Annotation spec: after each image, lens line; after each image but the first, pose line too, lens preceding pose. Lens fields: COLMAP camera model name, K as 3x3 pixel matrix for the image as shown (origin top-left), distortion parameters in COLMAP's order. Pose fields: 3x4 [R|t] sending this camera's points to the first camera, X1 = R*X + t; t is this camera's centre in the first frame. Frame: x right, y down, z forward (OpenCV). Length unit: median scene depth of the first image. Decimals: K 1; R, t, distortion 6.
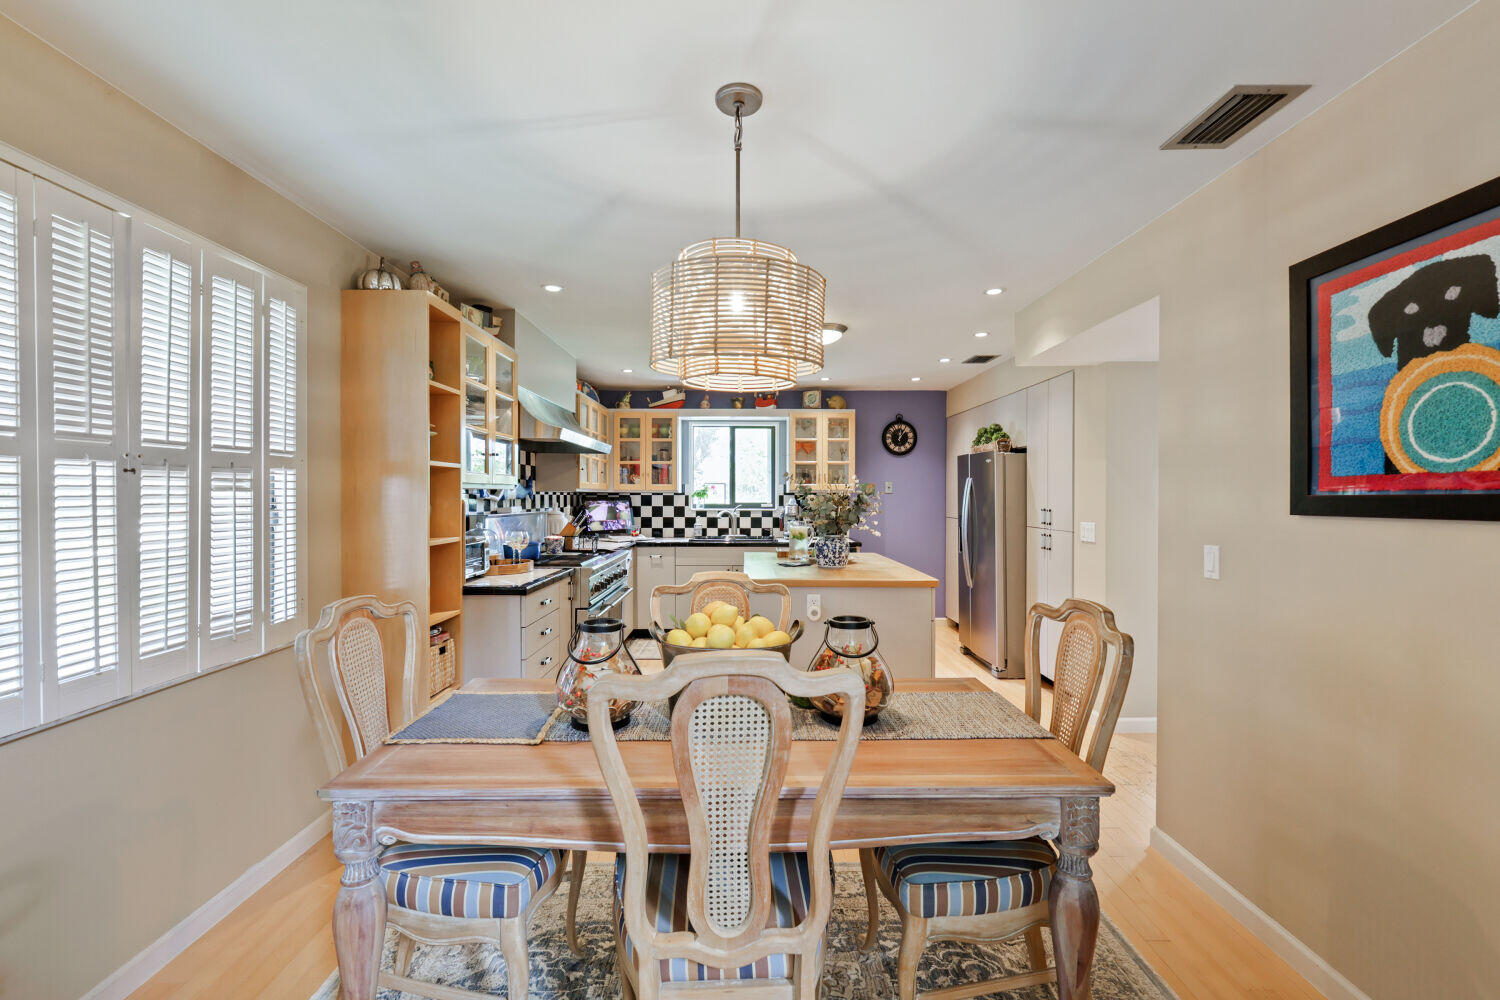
lens RADIAL K [[656.3, 0, 747.4], [0, 656.3, 495.1], [0, 0, 1]] dist [0.006654, -0.000626]
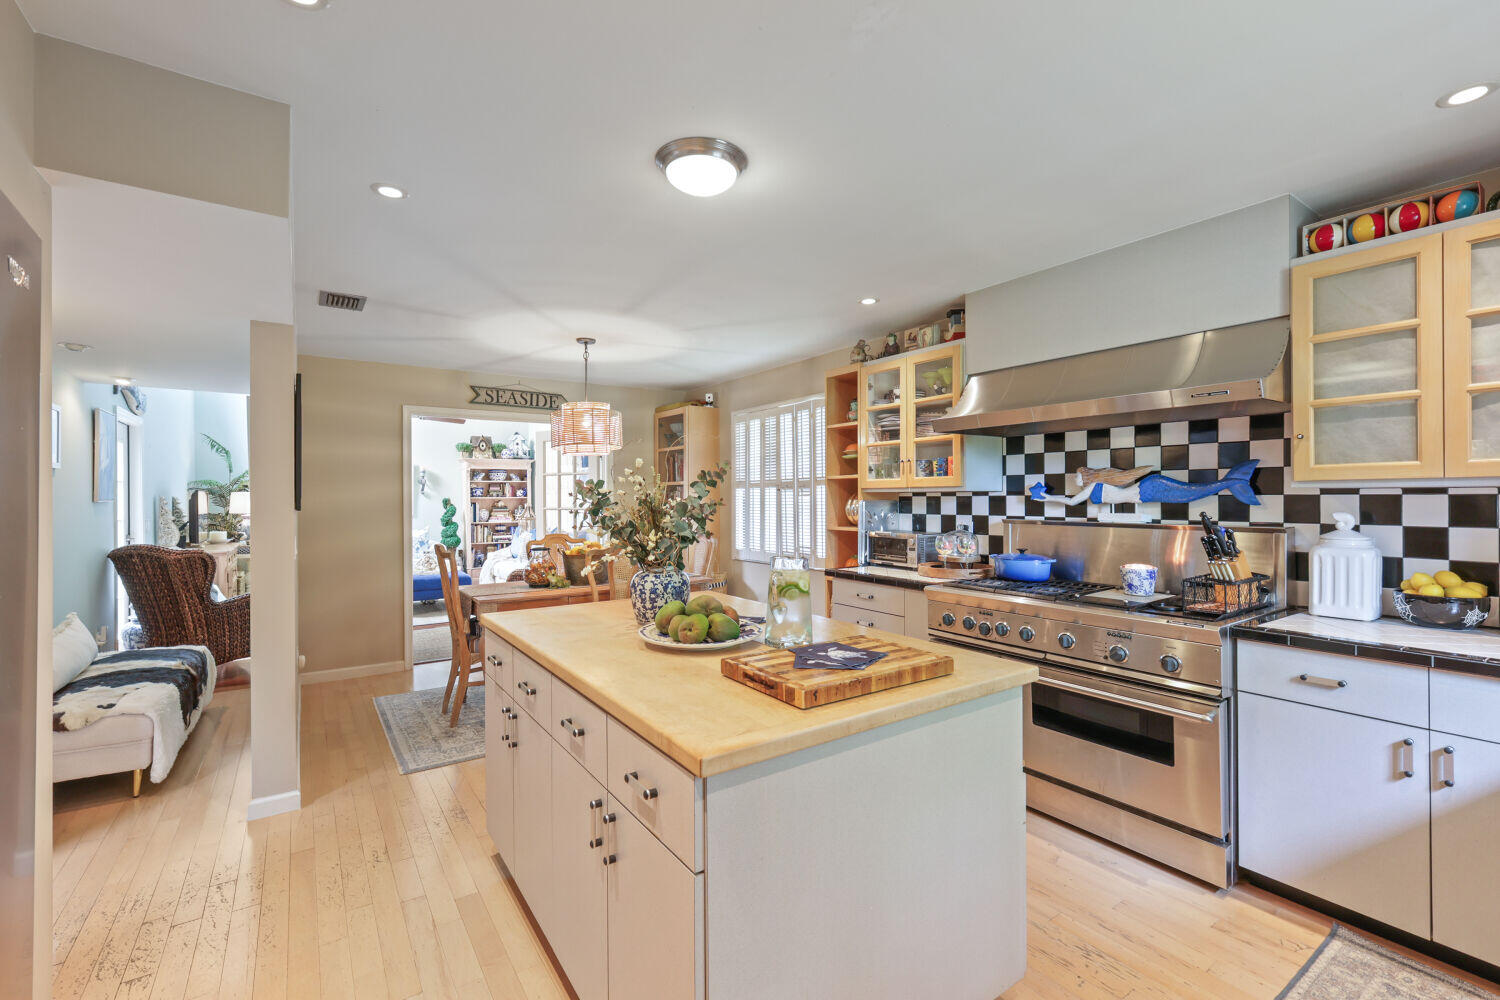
lens RADIAL K [[656.3, 0, 753.0], [0, 656.3, 493.9], [0, 0, 1]] dist [0.006654, -0.000626]
pose [[-0.825555, -0.000459, -0.564321, 0.246231], [0.003873, 0.999972, -0.006478, 0.000010], [0.564308, -0.007534, -0.825530, 0.964765]]
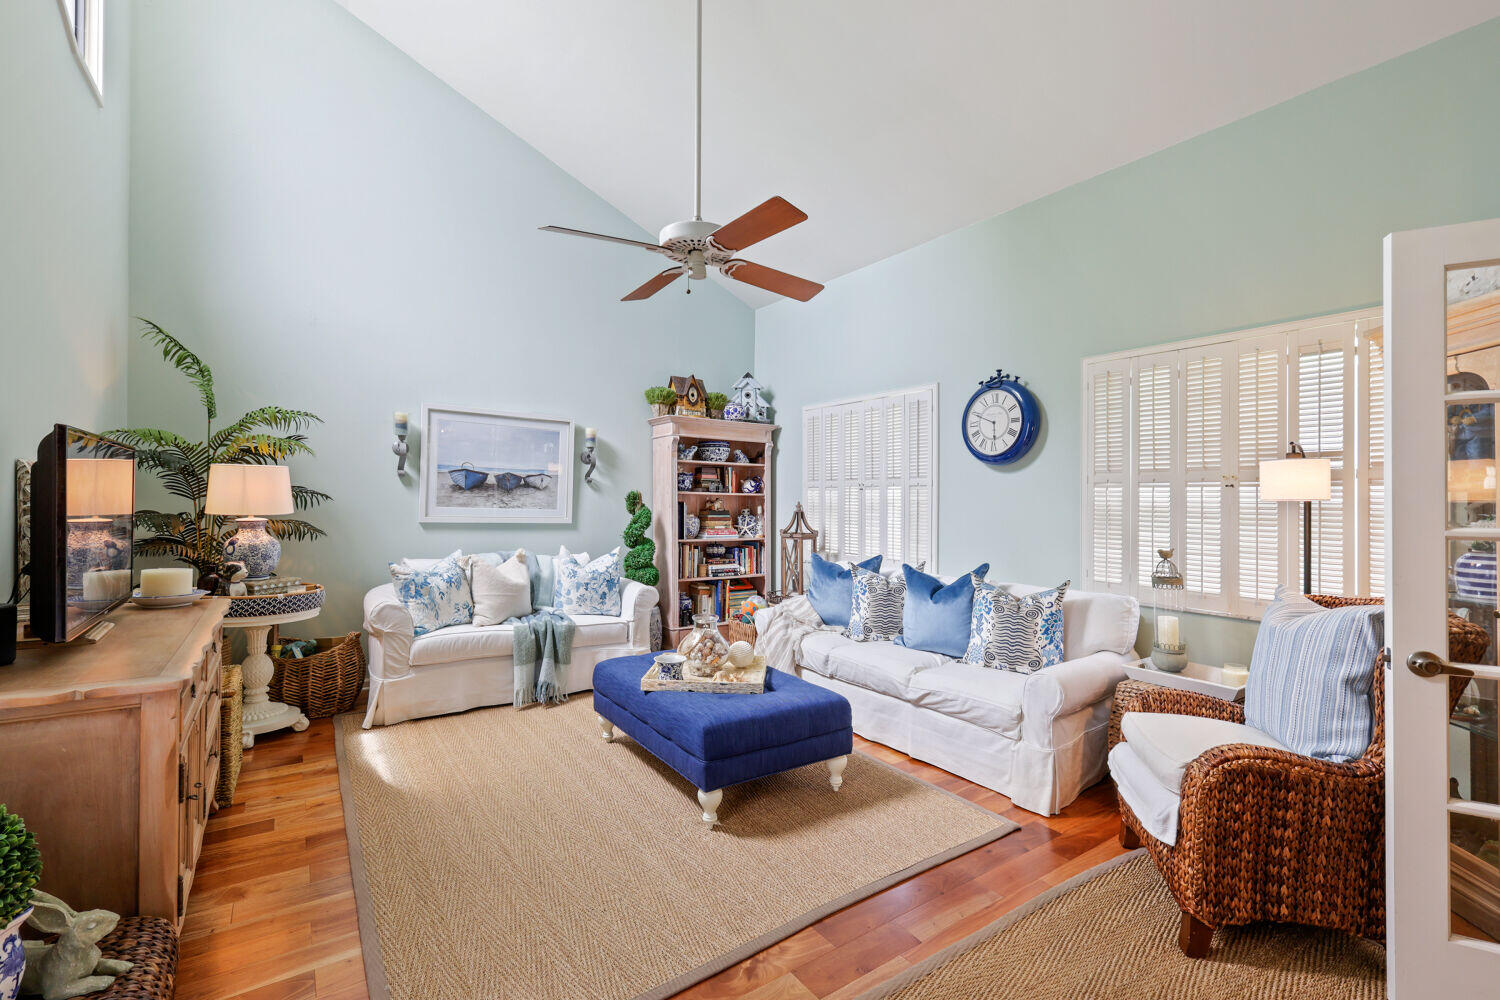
lens RADIAL K [[656.3, 0, 750.2], [0, 656.3, 503.9], [0, 0, 1]] dist [0.006654, -0.000626]
pose [[-0.824721, -0.015522, -0.565327, 0.305513], [-0.018679, 0.999826, -0.000203, 0.010137], [0.565231, 0.010392, -0.824867, -0.034058]]
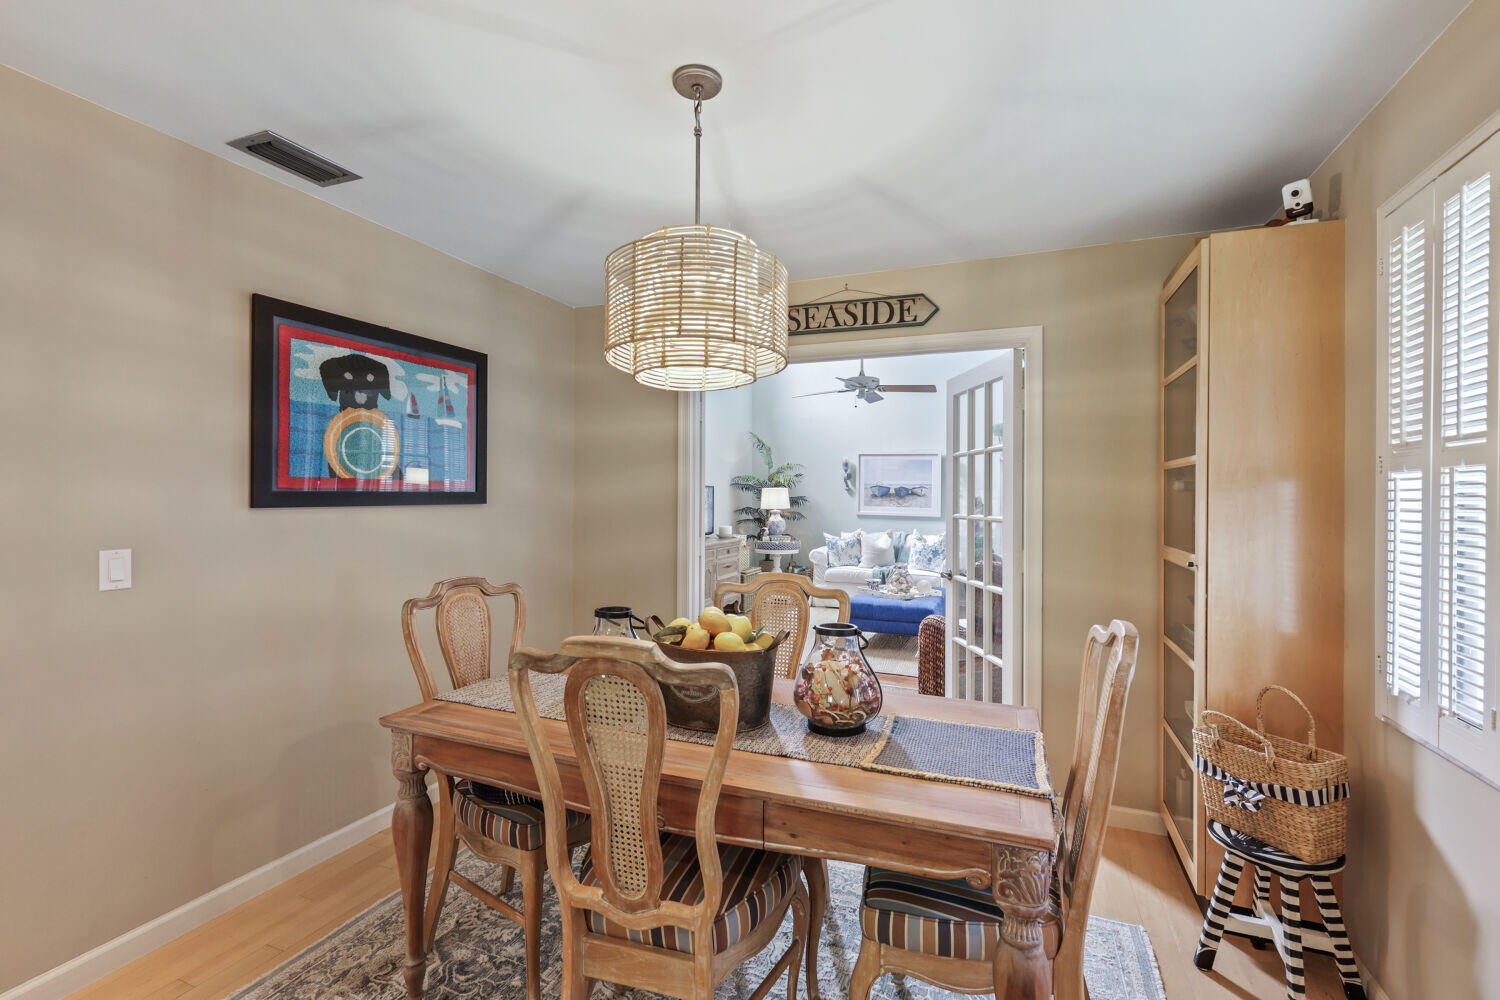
lens RADIAL K [[656.3, 0, 744.5], [0, 656.3, 485.3], [0, 0, 1]] dist [0.006654, -0.000626]
pose [[-0.919737, -0.006306, 0.392485, -0.128366], [-0.012846, 0.999819, -0.014040, -0.001374], [-0.392326, -0.017955, -0.919651, 0.521519]]
